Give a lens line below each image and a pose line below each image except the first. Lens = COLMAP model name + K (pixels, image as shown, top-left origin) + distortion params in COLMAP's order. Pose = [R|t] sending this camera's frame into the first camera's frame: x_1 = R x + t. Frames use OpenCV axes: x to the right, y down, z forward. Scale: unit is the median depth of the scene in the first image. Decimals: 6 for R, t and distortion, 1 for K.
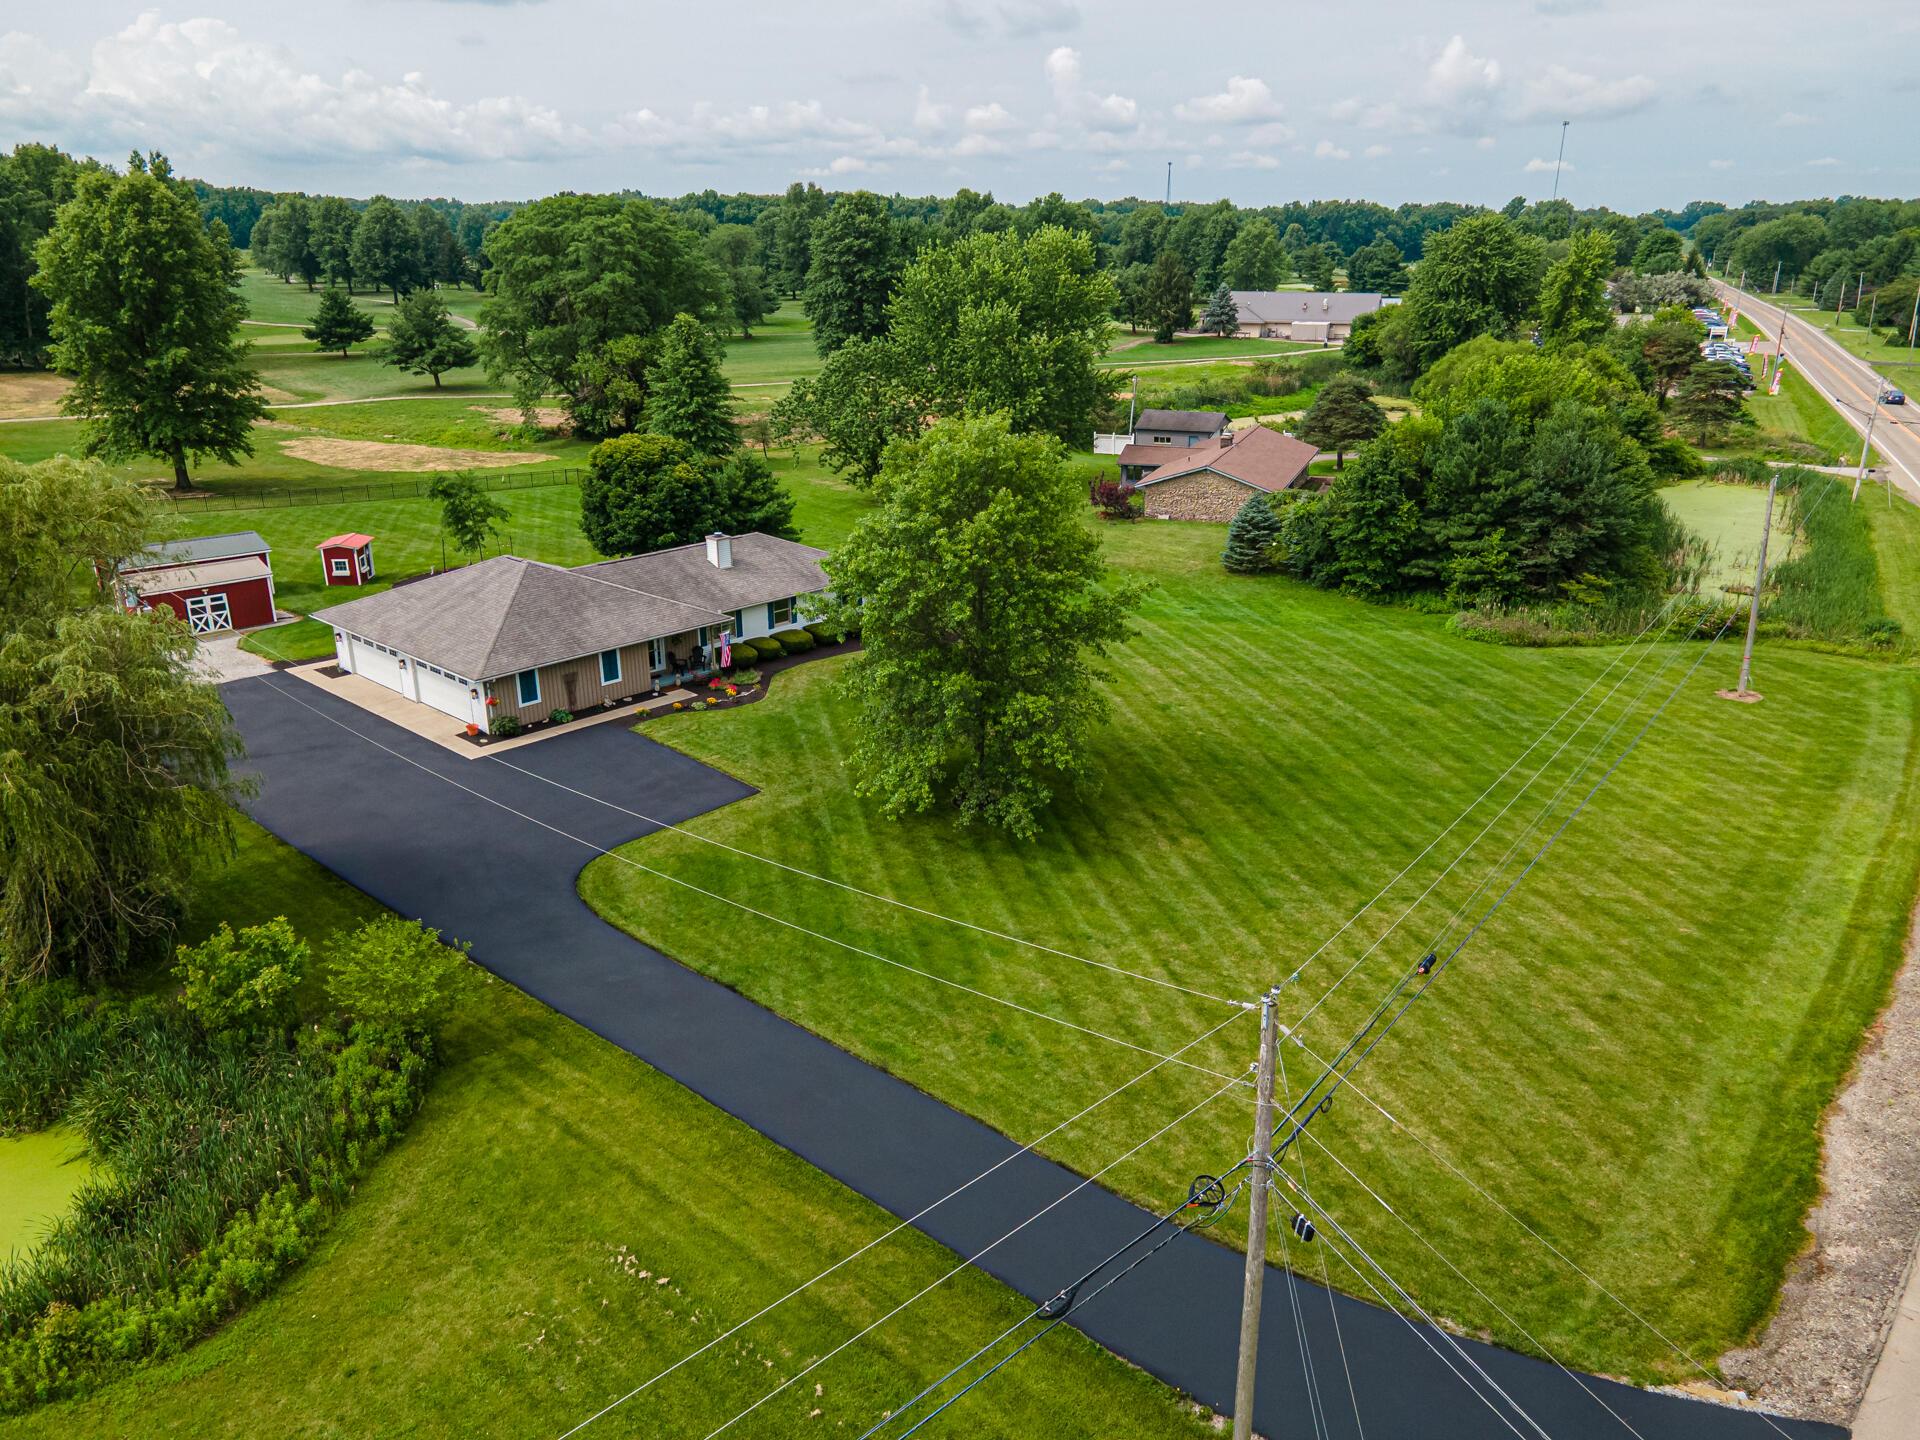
lens RADIAL K [[1400.2, 0, 971.7], [0, 1400.2, 730.6], [0, 0, 1]] dist [0.034198, 0.004905]
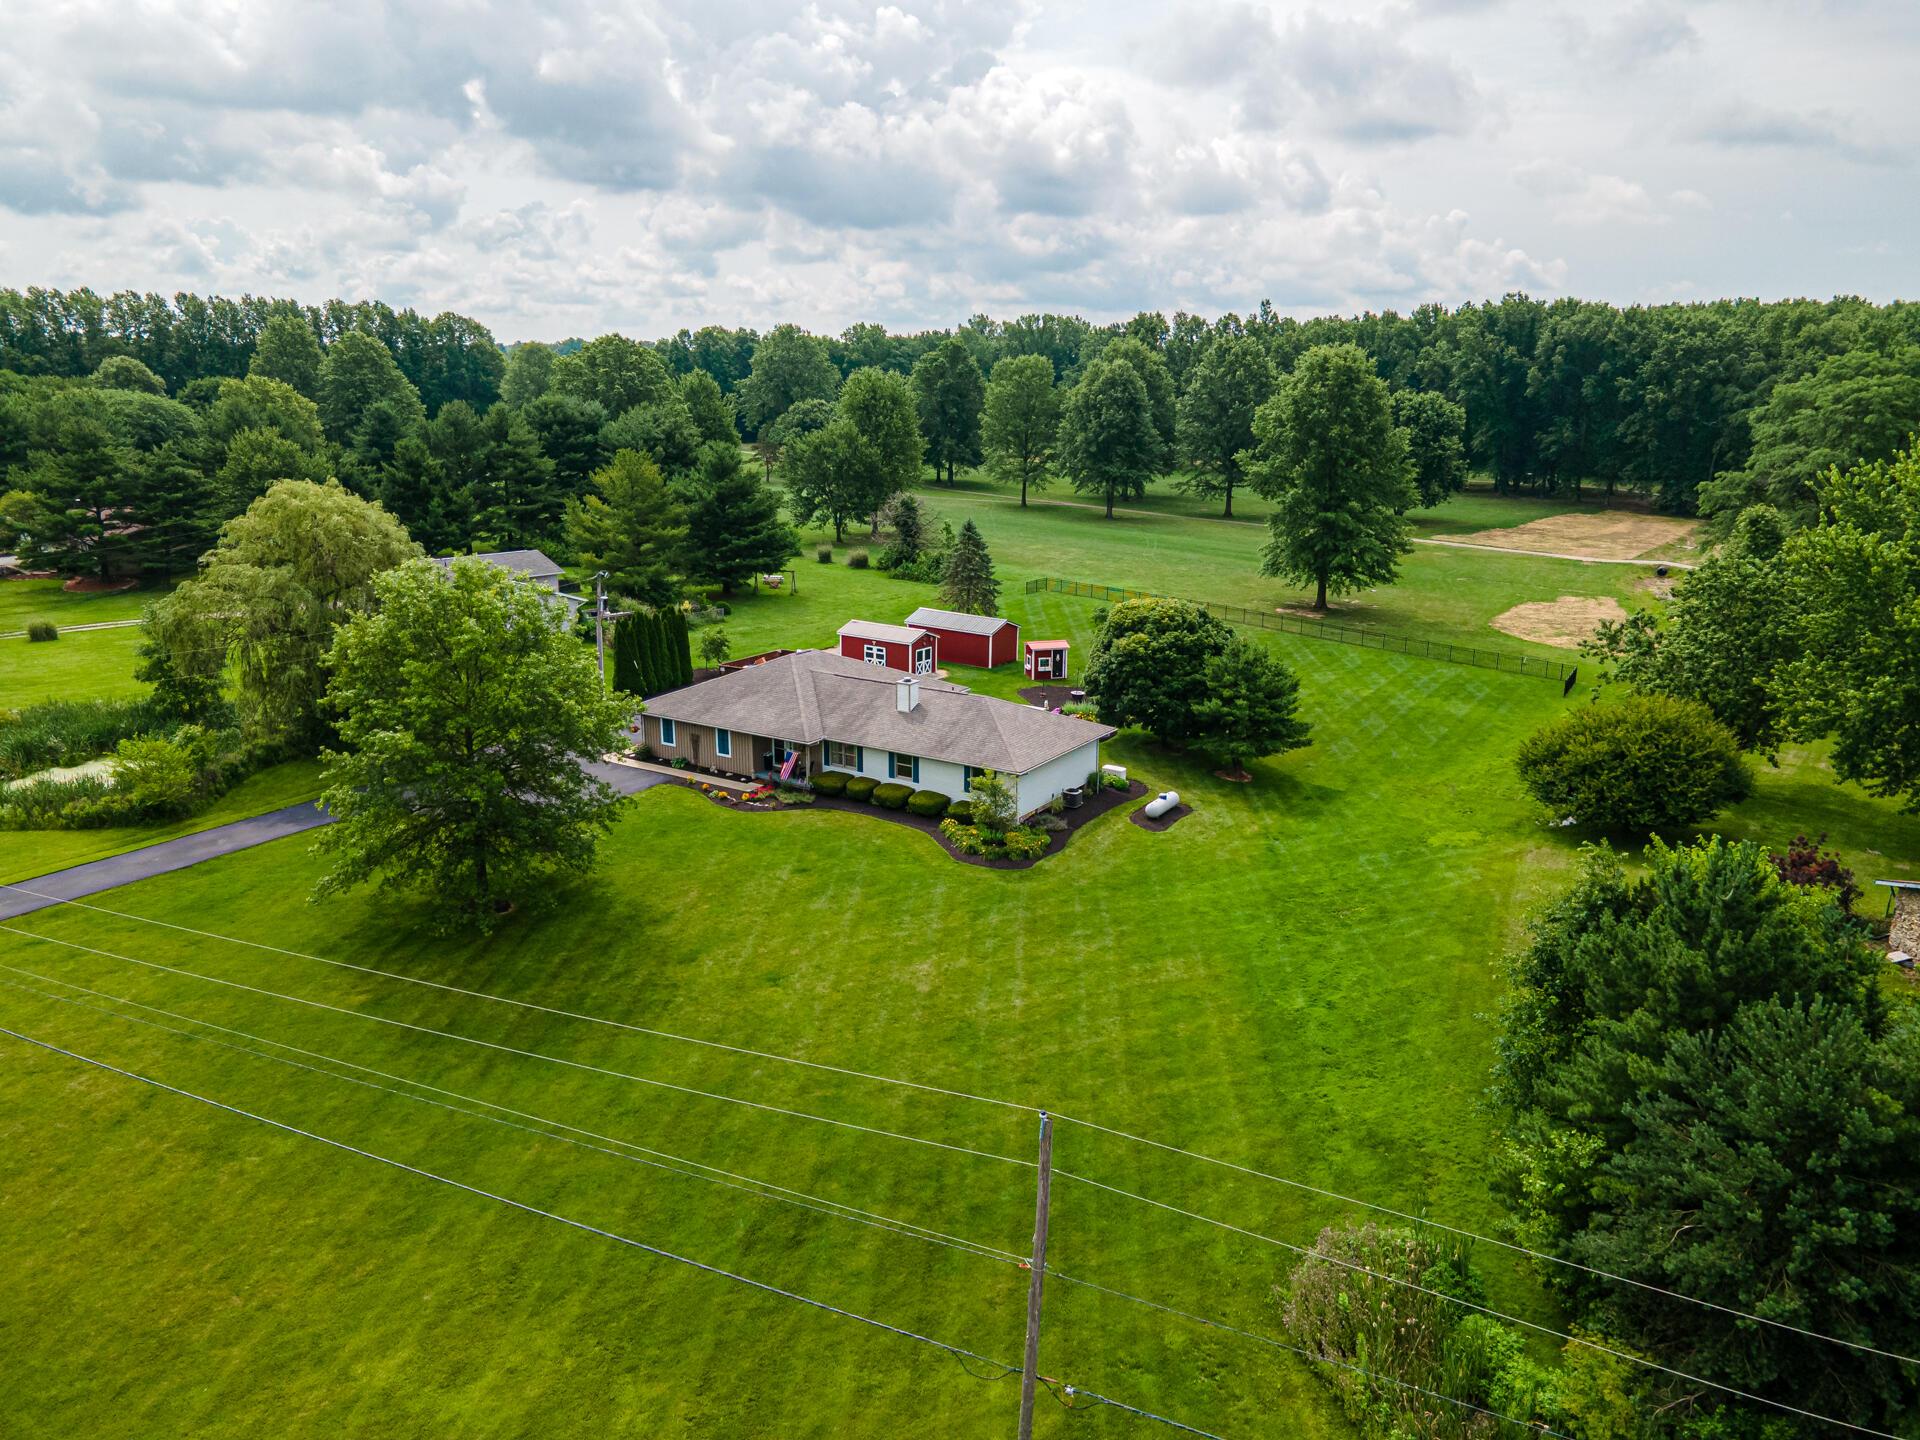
lens RADIAL K [[1400.2, 0, 971.7], [0, 1400.2, 730.6], [0, 0, 1]] dist [0.034198, 0.004905]
pose [[0.172371, 0.251417, -0.952406, 0.878157], [-0.340828, 0.922379, 0.181805, -0.329034], [0.924188, 0.293269, 0.244682, 0.850451]]
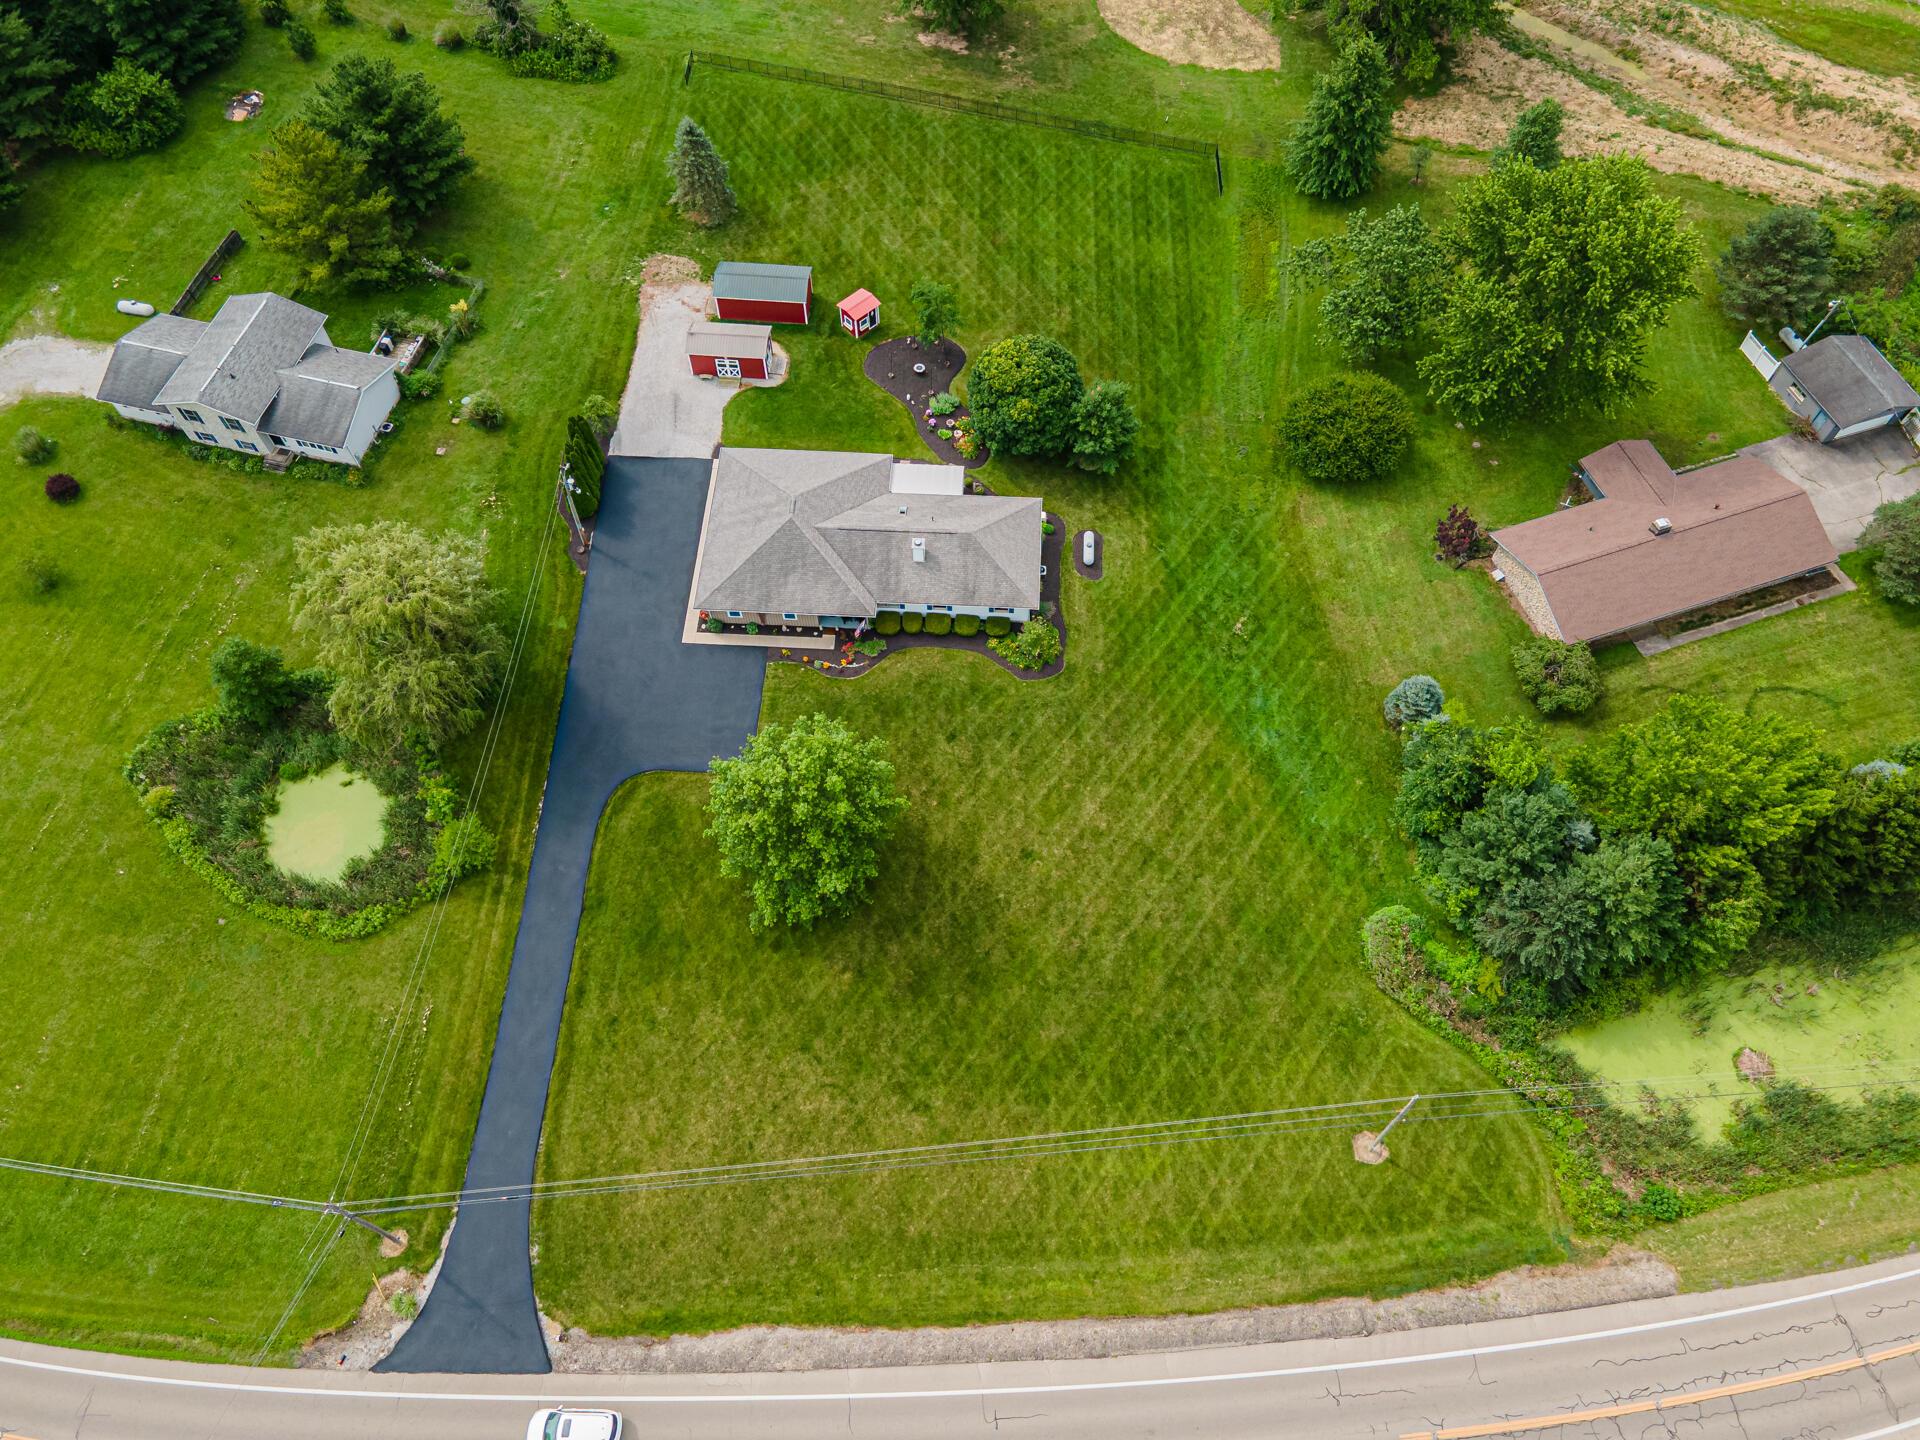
lens RADIAL K [[1371.6, 0, 975.2], [0, 1371.6, 730.6], [0, 0, 1]] dist [0.011093, 0.042183]
pose [[0.640081, 0.671655, -0.373061, 0.543447], [-0.260407, 0.646477, 0.717116, -1.103131], [0.722831, -0.361865, 0.588702, 0.153575]]
